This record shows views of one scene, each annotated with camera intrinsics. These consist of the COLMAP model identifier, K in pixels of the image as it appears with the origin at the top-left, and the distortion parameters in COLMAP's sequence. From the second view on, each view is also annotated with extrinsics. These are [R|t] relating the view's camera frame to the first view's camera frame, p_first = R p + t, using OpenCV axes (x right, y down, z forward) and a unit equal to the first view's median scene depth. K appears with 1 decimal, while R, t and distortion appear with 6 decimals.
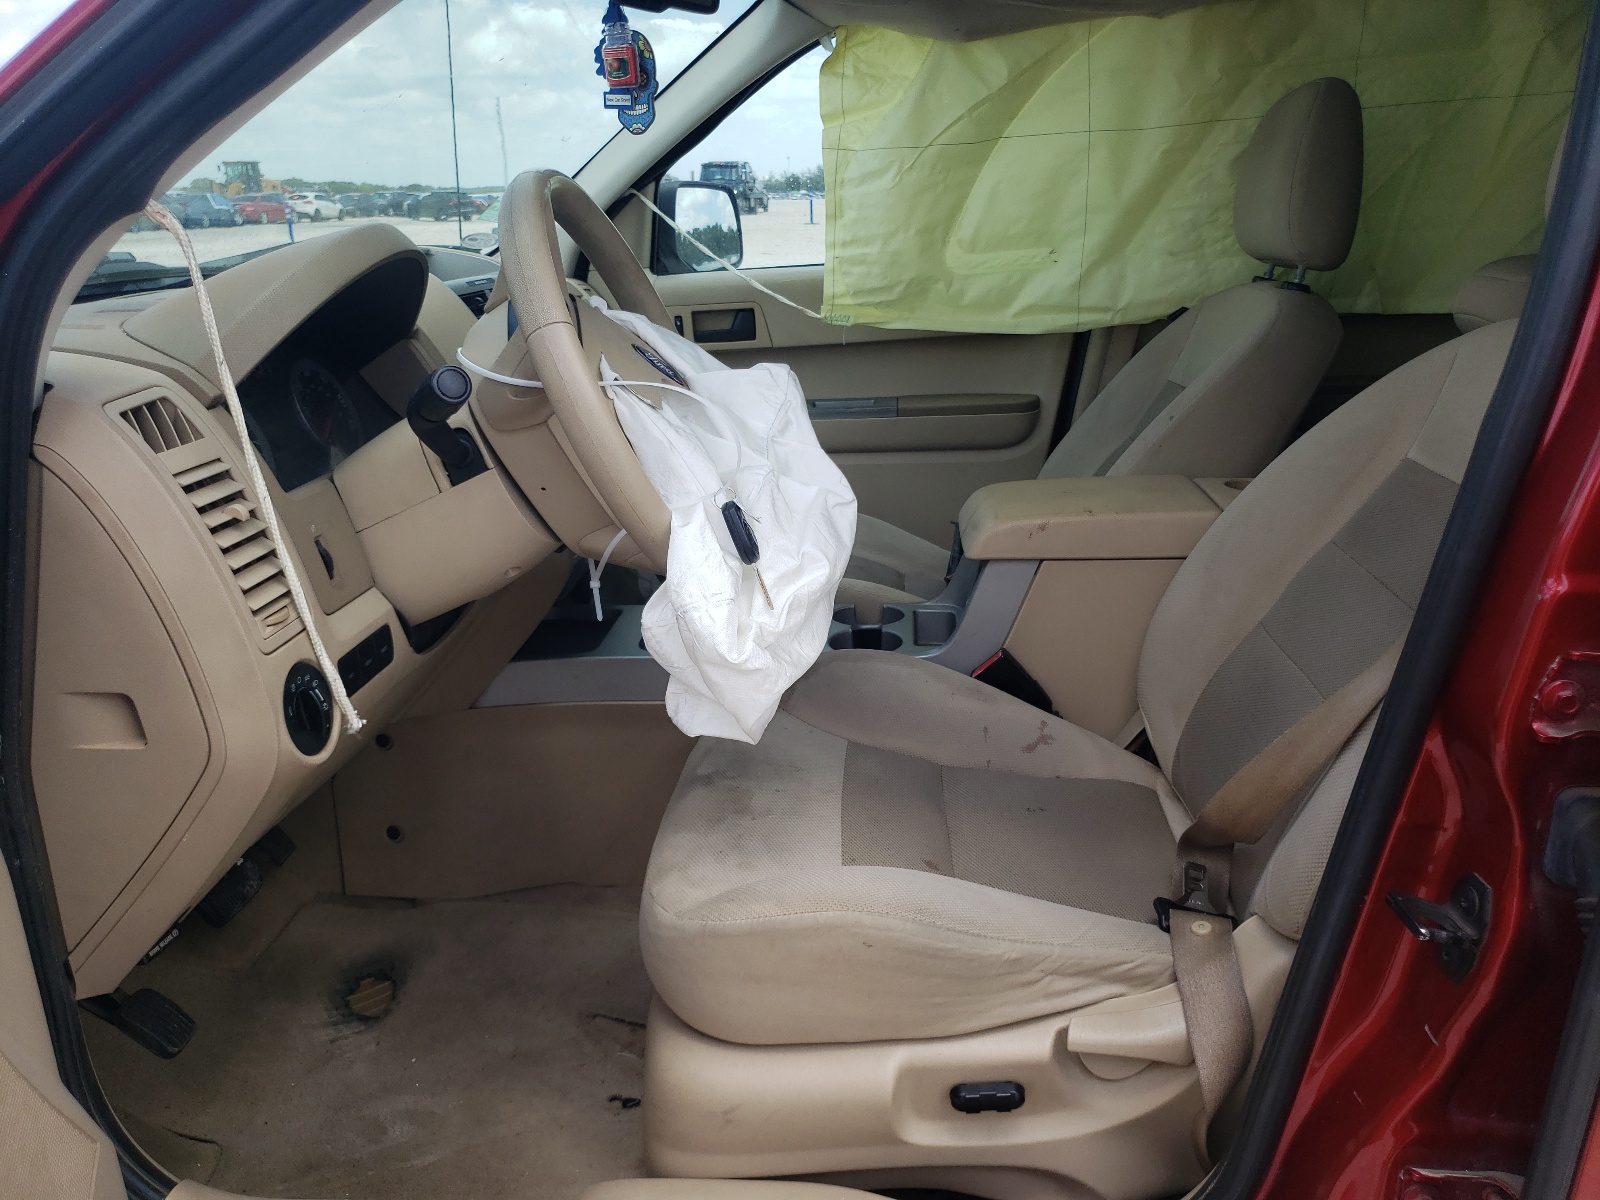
lens RADIAL K [[1228.4, 0, 800.0], [0, 1228.4, 600.0], [0, 0, 1]] dist [-0.007180, -0.003462]
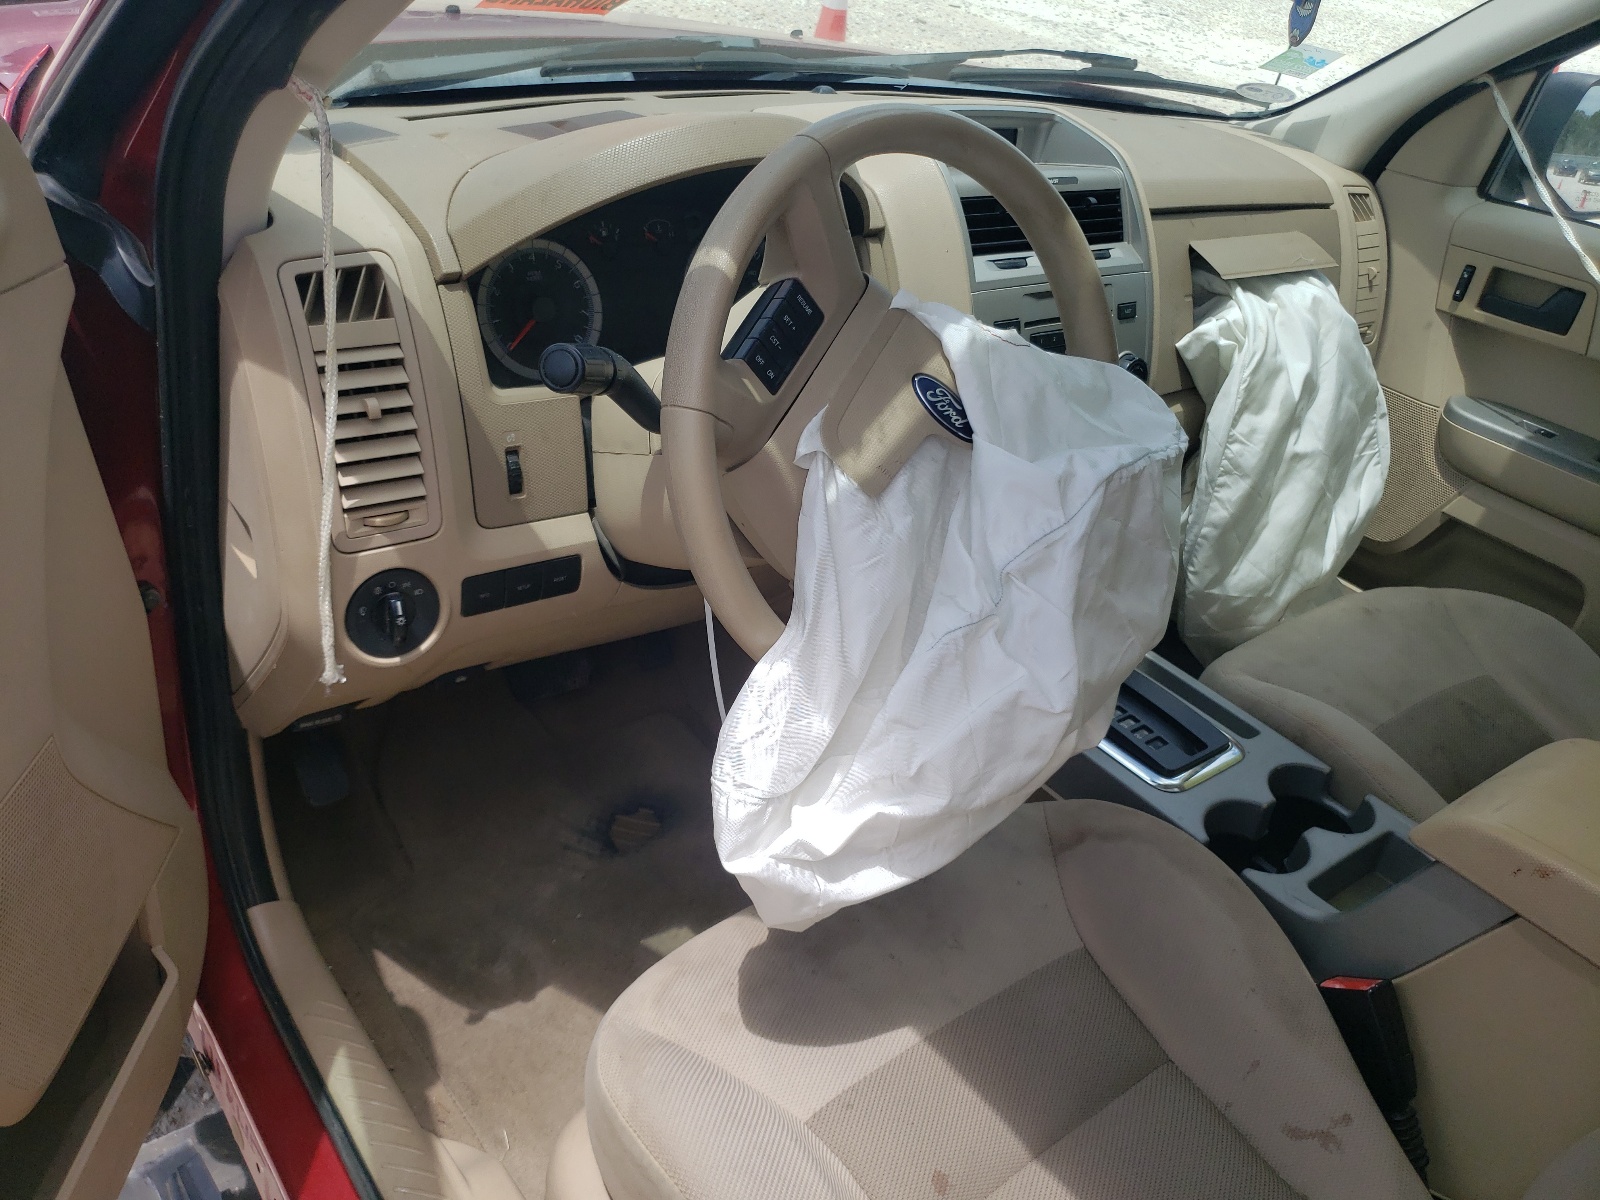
lens RADIAL K [[1228.4, 0, 800.0], [0, 1228.4, 600.0], [0, 0, 1]] dist [-0.007180, -0.003462]
pose [[0.647686, 0.499797, -0.575071, 0.329823], [-0.371046, 0.866136, 0.334864, -0.331133], [0.665453, -0.003510, 0.746431, 0.431850]]
